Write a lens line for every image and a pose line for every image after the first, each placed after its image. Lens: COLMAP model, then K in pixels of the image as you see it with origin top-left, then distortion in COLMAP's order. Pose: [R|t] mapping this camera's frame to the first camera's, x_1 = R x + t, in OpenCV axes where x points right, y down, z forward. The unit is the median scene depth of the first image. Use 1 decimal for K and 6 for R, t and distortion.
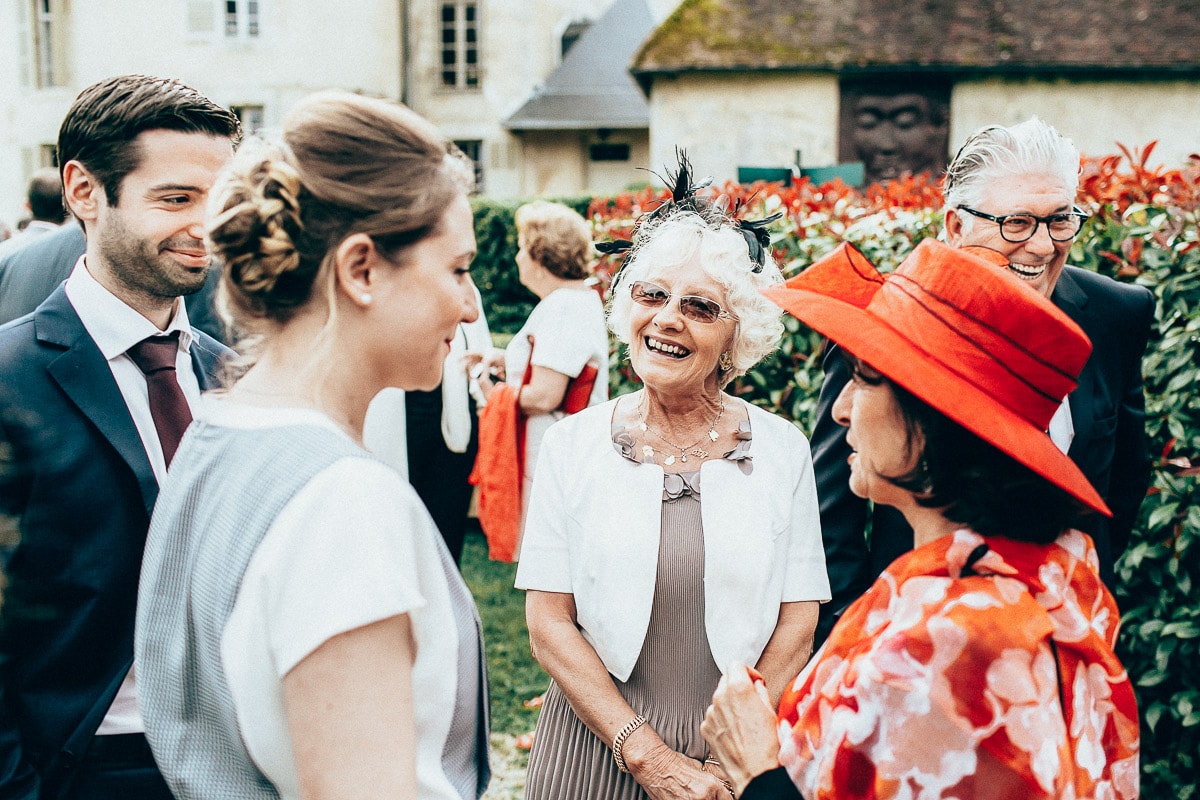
lens RADIAL K [[1146.5, 0, 600.0], [0, 1146.5, 400.0], [0, 0, 1]] dist [0.008619, 0.011911]
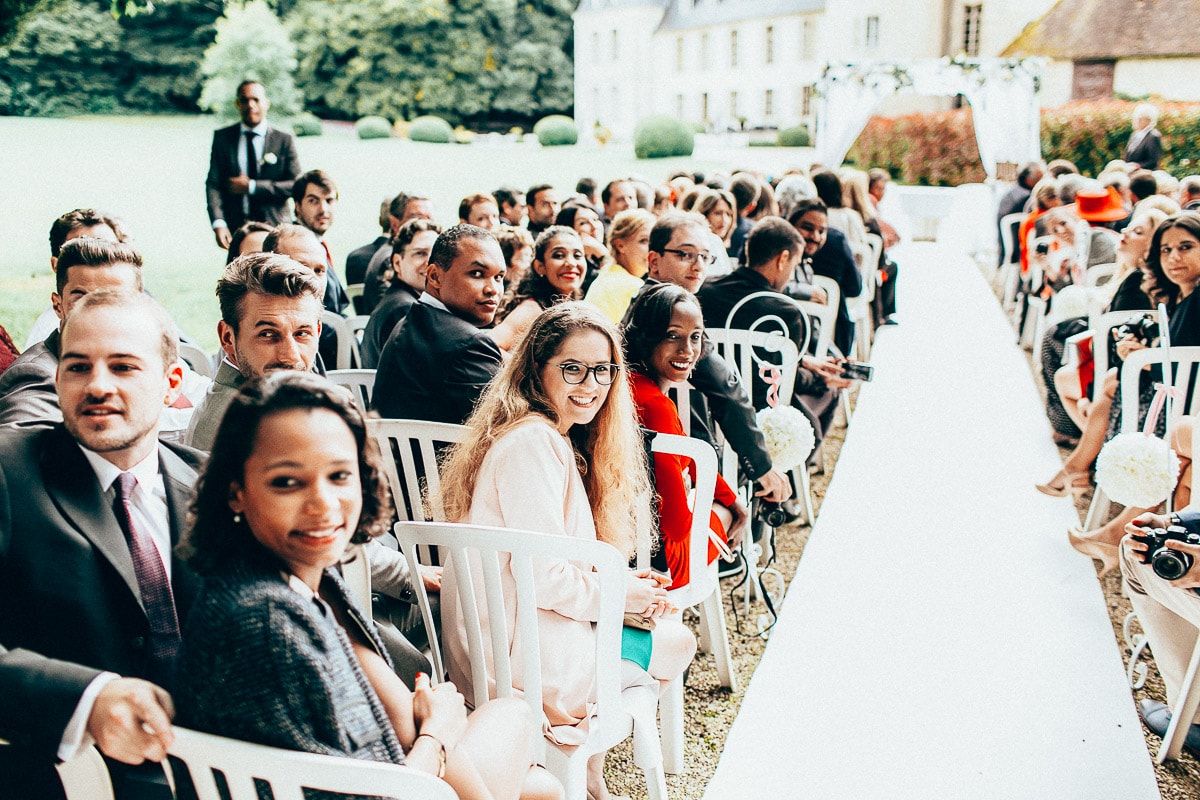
lens RADIAL K [[1146.5, 0, 600.0], [0, 1146.5, 400.0], [0, 0, 1]] dist [0.008619, 0.011911]
pose [[0.810078, 0.123608, -0.573144, 0.939642], [-0.065509, 0.990486, 0.121024, 0.243610], [0.582651, -0.060493, 0.810468, -1.827072]]
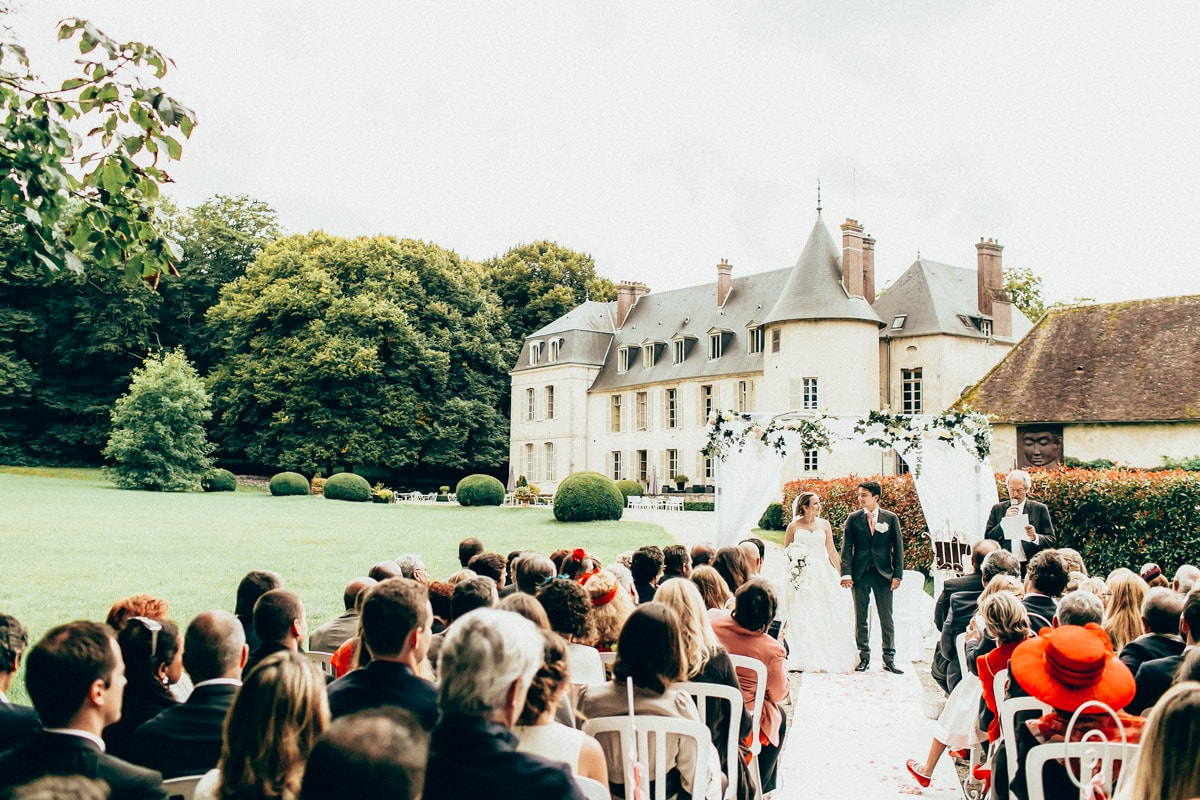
lens RADIAL K [[1194.9, 0, 599.0], [0, 1194.9, 384.6], [0, 0, 1]] dist [0.010574, -0.005233]
pose [[0.833730, -0.045205, -0.550319, 0.894728], [-0.076541, 0.977560, -0.196260, 0.218830], [0.546841, 0.205749, 0.811561, -1.666872]]
